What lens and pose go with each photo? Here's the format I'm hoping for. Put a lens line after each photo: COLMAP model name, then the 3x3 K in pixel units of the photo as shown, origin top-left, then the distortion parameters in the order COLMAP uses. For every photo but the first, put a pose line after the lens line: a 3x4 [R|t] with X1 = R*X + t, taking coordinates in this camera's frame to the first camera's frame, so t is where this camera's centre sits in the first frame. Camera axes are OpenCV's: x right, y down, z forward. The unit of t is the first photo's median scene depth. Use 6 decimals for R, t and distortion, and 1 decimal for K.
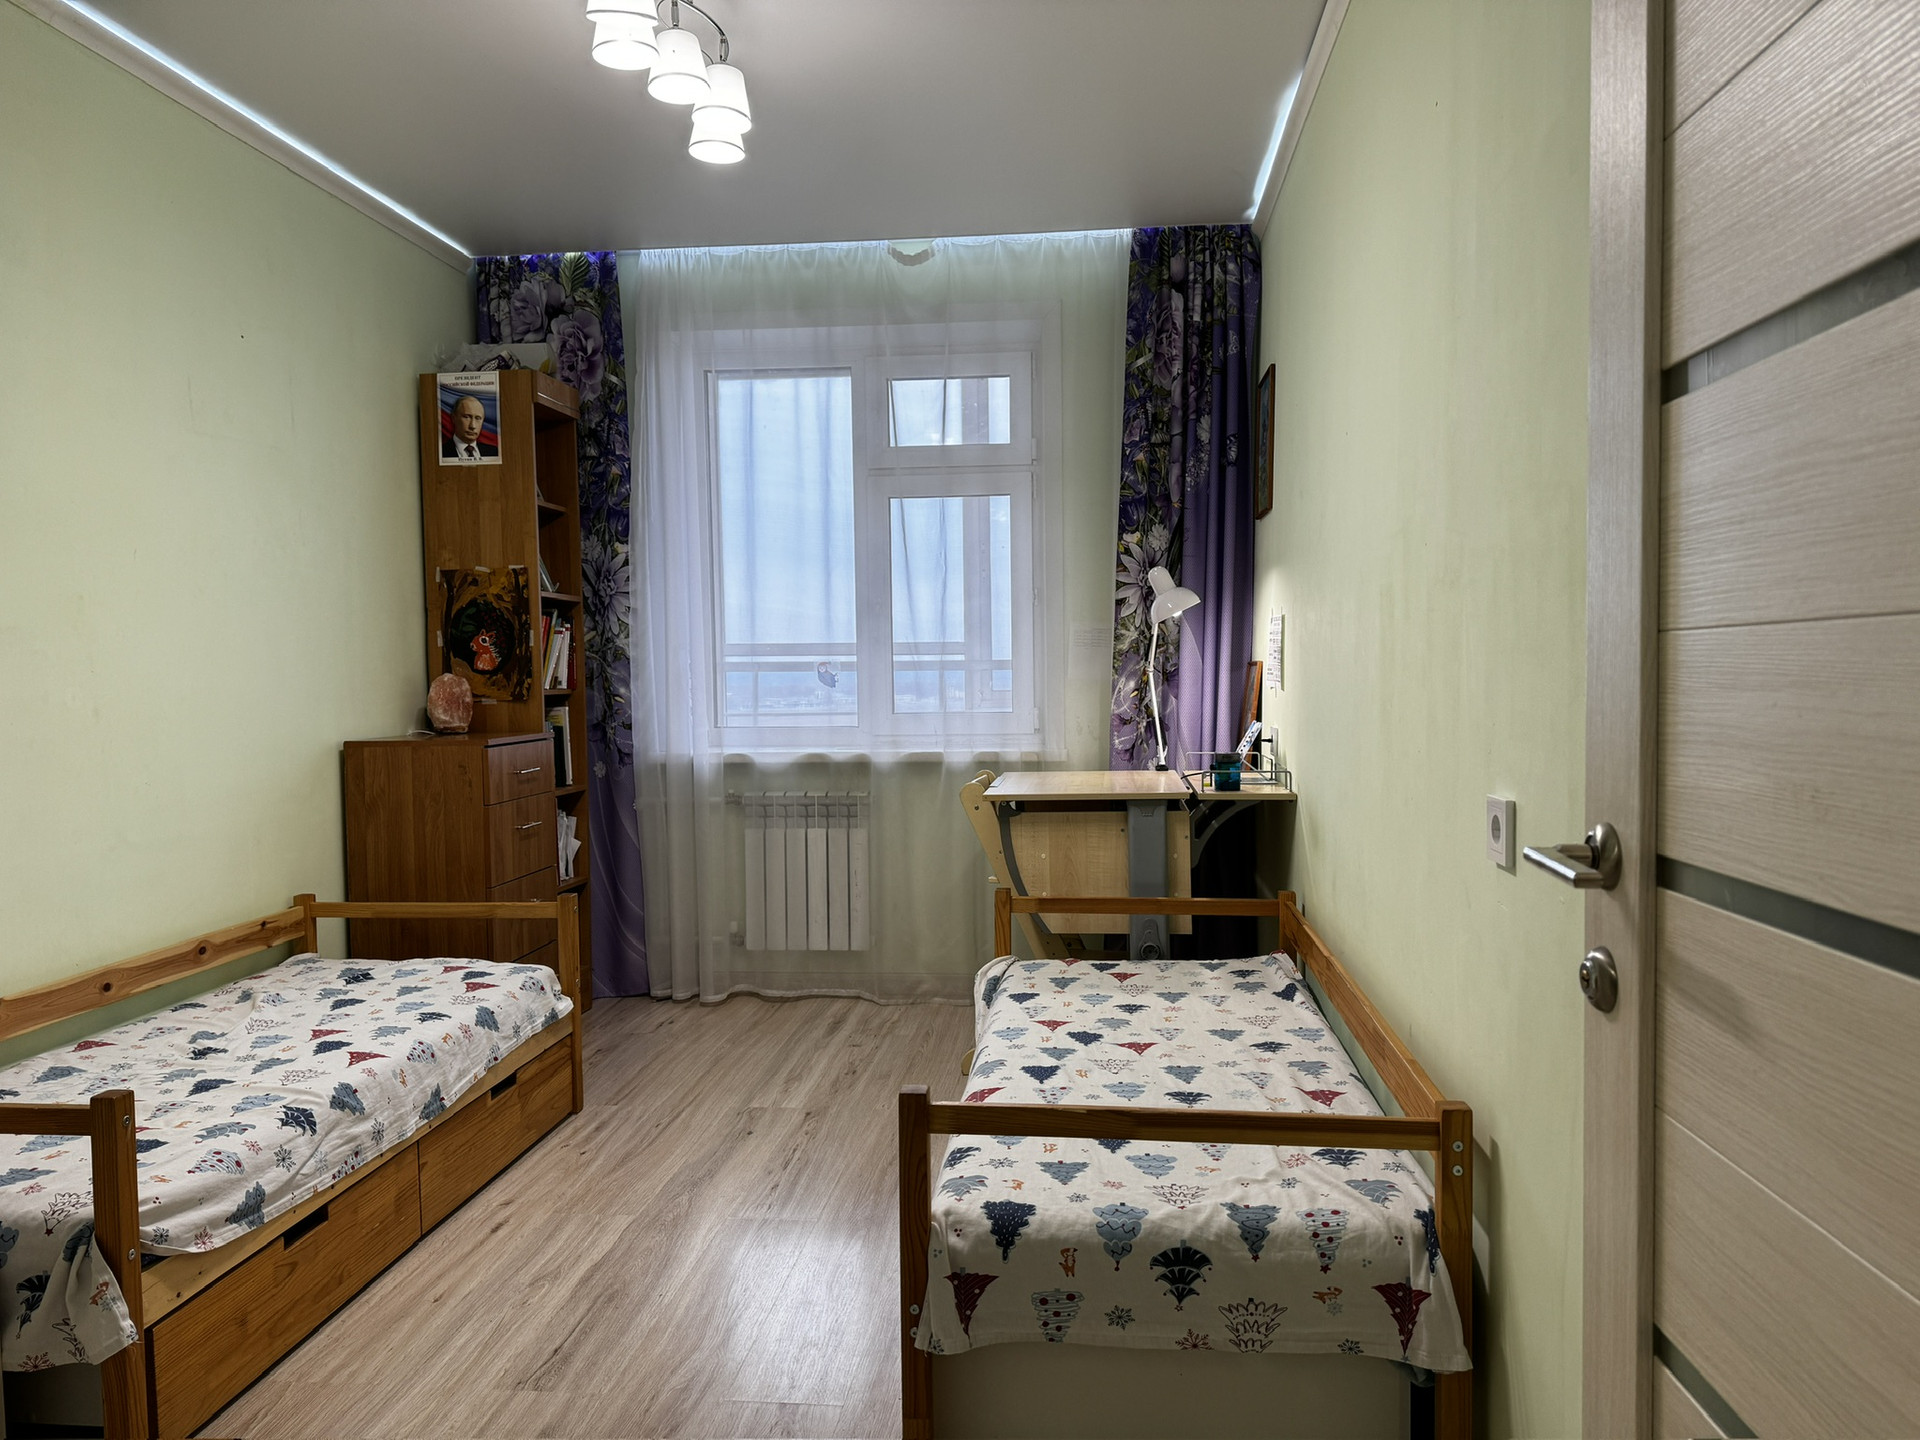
lens RADIAL K [[1341.6, 0, 960.0], [0, 1341.6, 720.0], [0, 0, 1]] dist [0.056705, -0.064629]
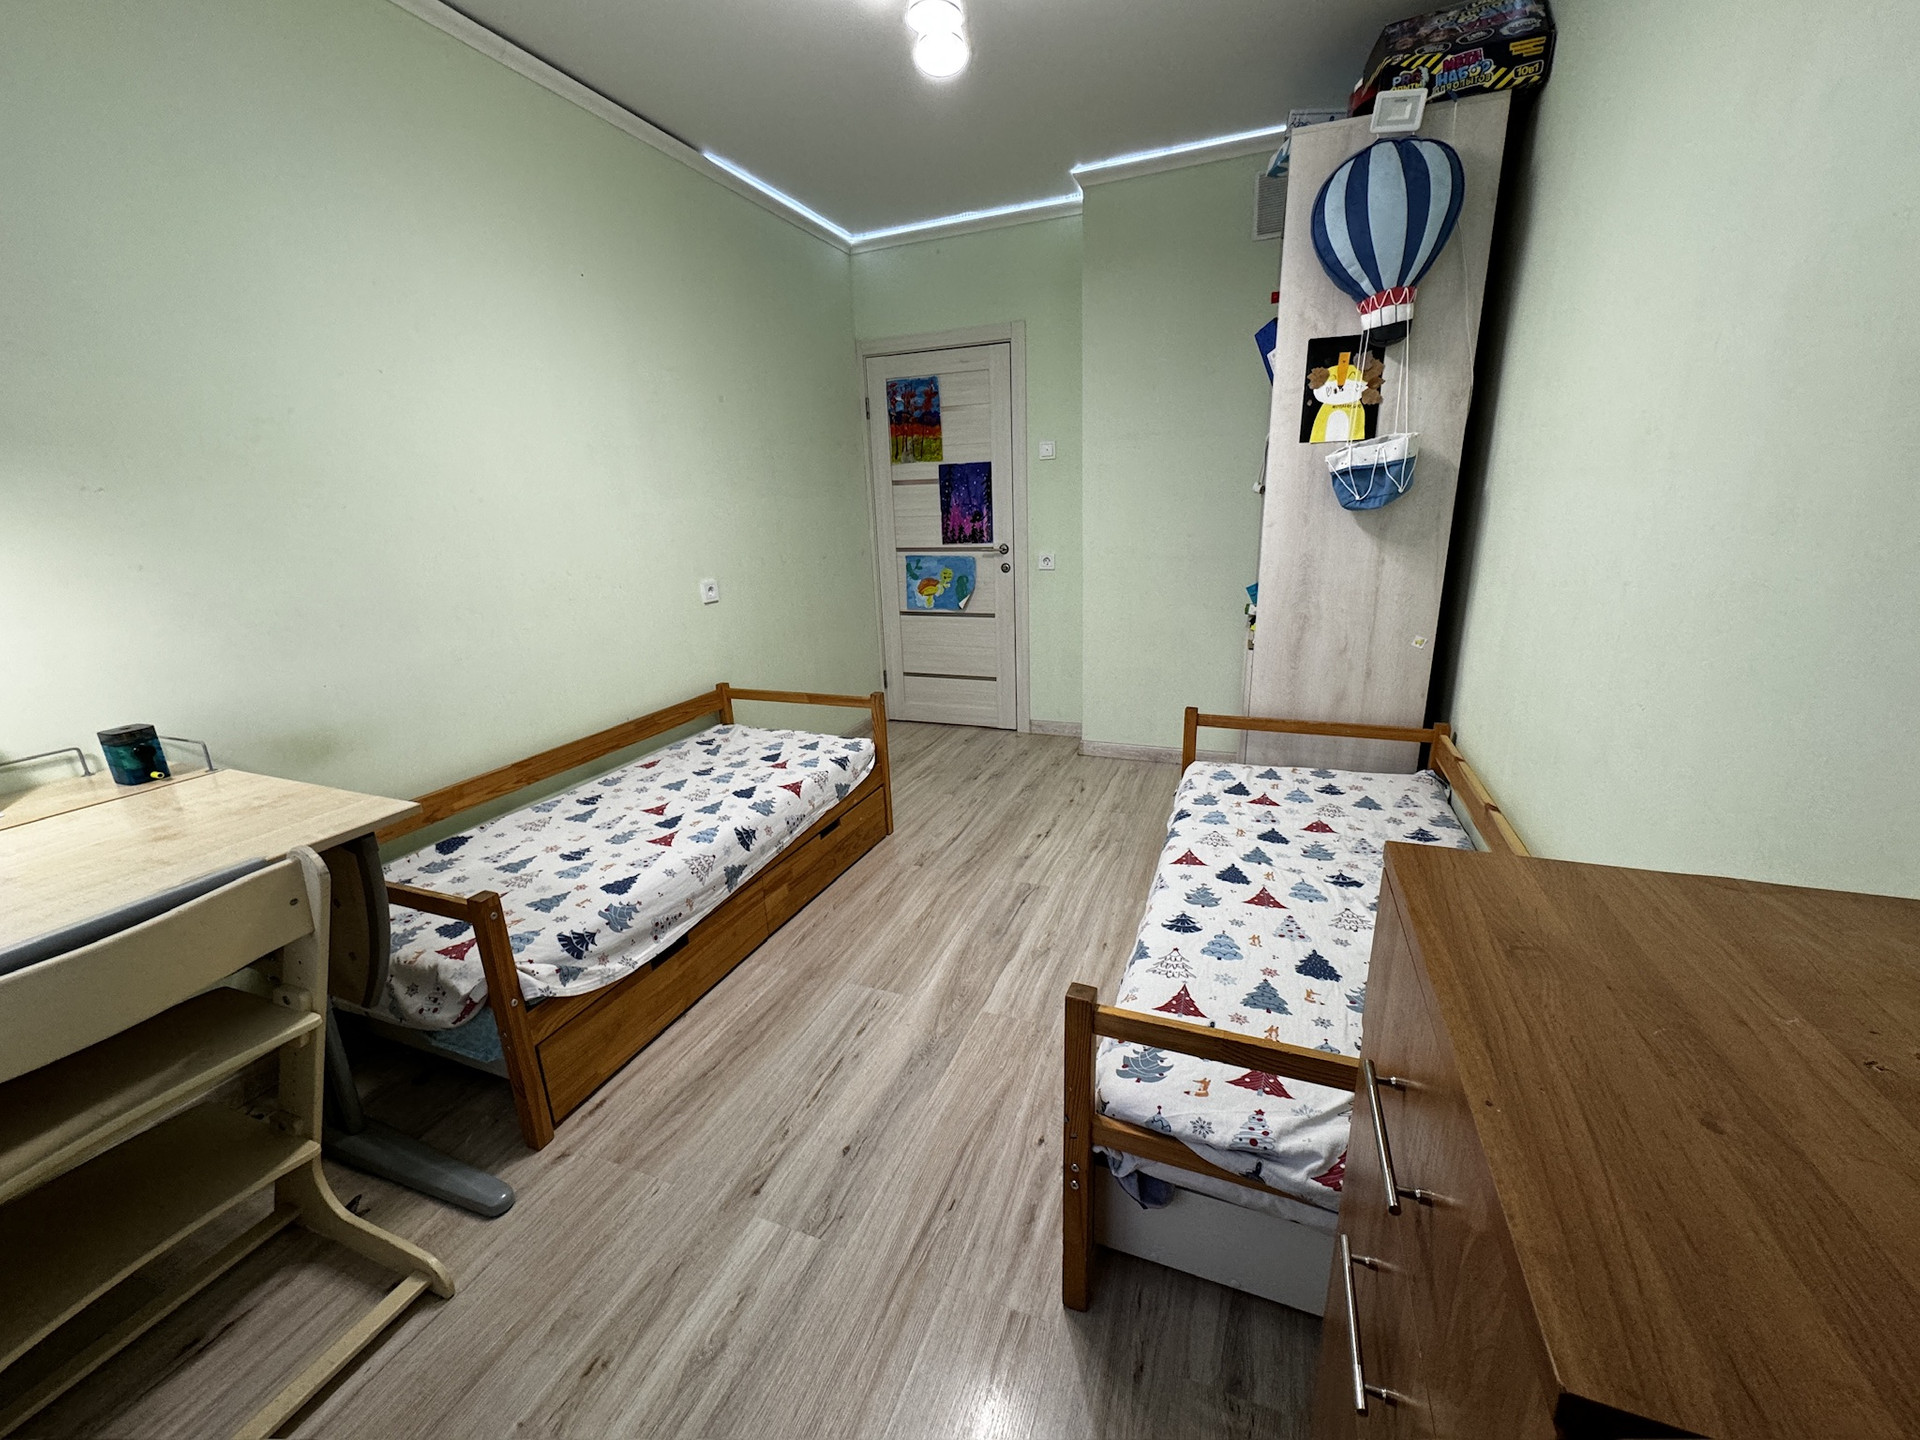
lens RADIAL K [[766.2, 0, 960.0], [0, 766.2, 720.0], [0, 0, 1]] dist [-0.002089, 0.000324]
pose [[-0.963017, -0.028629, 0.267917, -0.420318], [0.059417, 0.947297, 0.314798, -0.103947], [-0.262809, 0.319075, -0.910562, 1.640186]]
